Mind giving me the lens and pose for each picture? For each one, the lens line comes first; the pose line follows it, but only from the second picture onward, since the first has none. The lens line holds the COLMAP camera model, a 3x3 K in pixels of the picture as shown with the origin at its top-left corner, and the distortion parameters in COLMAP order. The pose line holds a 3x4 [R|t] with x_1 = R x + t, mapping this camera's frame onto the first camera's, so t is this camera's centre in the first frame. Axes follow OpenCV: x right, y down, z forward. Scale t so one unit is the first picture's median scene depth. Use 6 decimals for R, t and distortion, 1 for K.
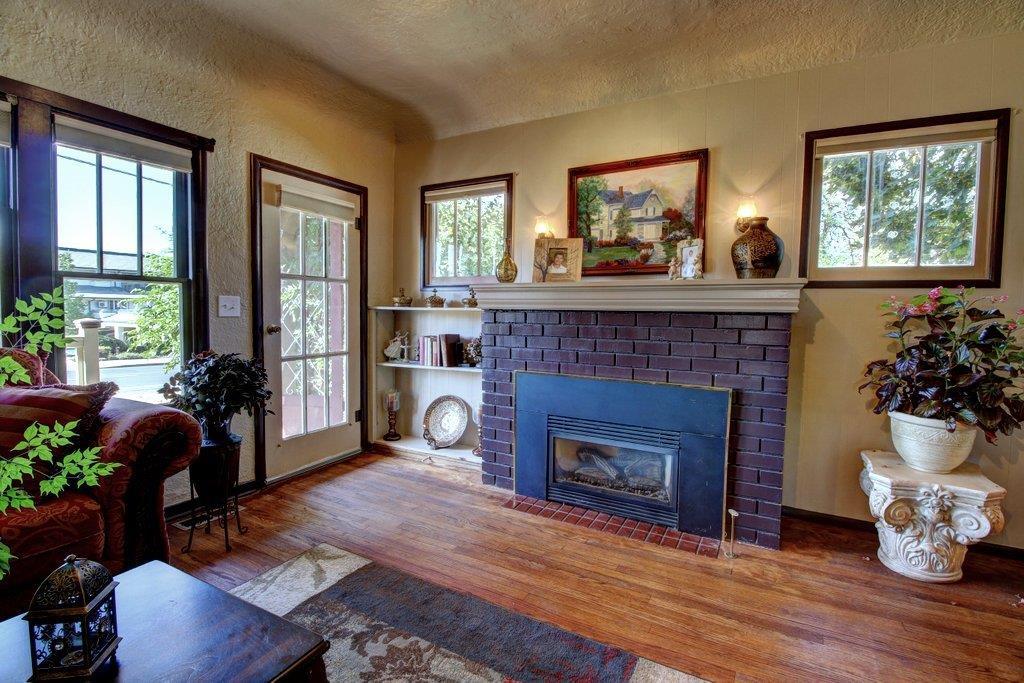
lens RADIAL K [[469.4, 0, 511.7], [0, 469.4, 336.0], [0, 0, 1]] dist [-0.000428, -0.013587]
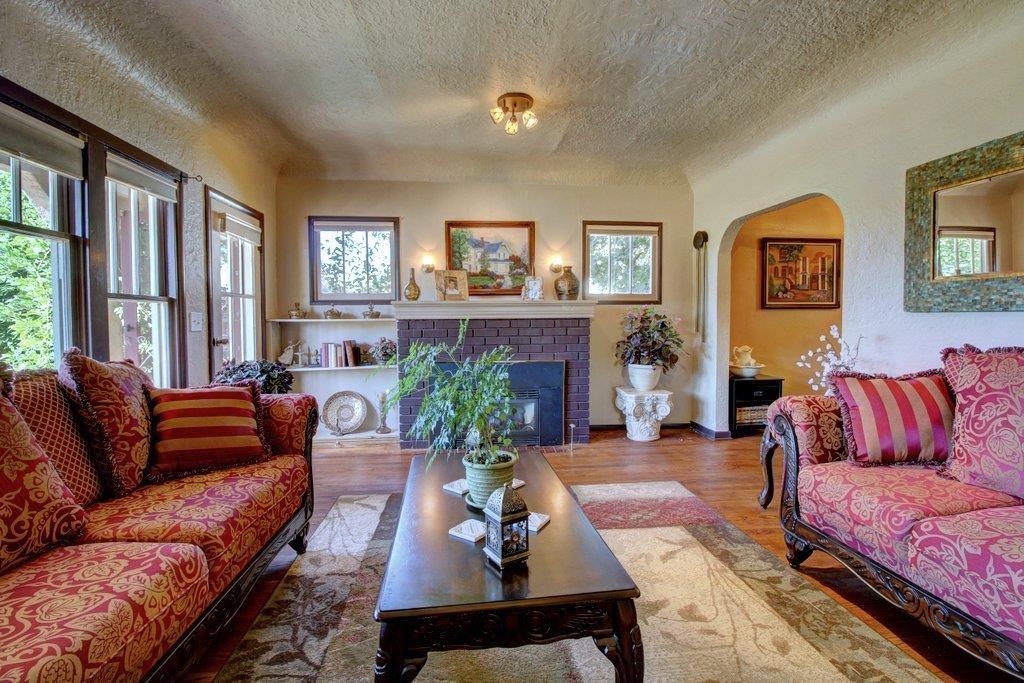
lens RADIAL K [[469.4, 0, 511.7], [0, 469.4, 336.0], [0, 0, 1]] dist [-0.000428, -0.013587]
pose [[0.822576, -0.040027, 0.567245, -0.601608], [0.049304, 0.998783, -0.001019, 0.008384], [-0.566514, 0.028806, 0.823548, -0.321337]]
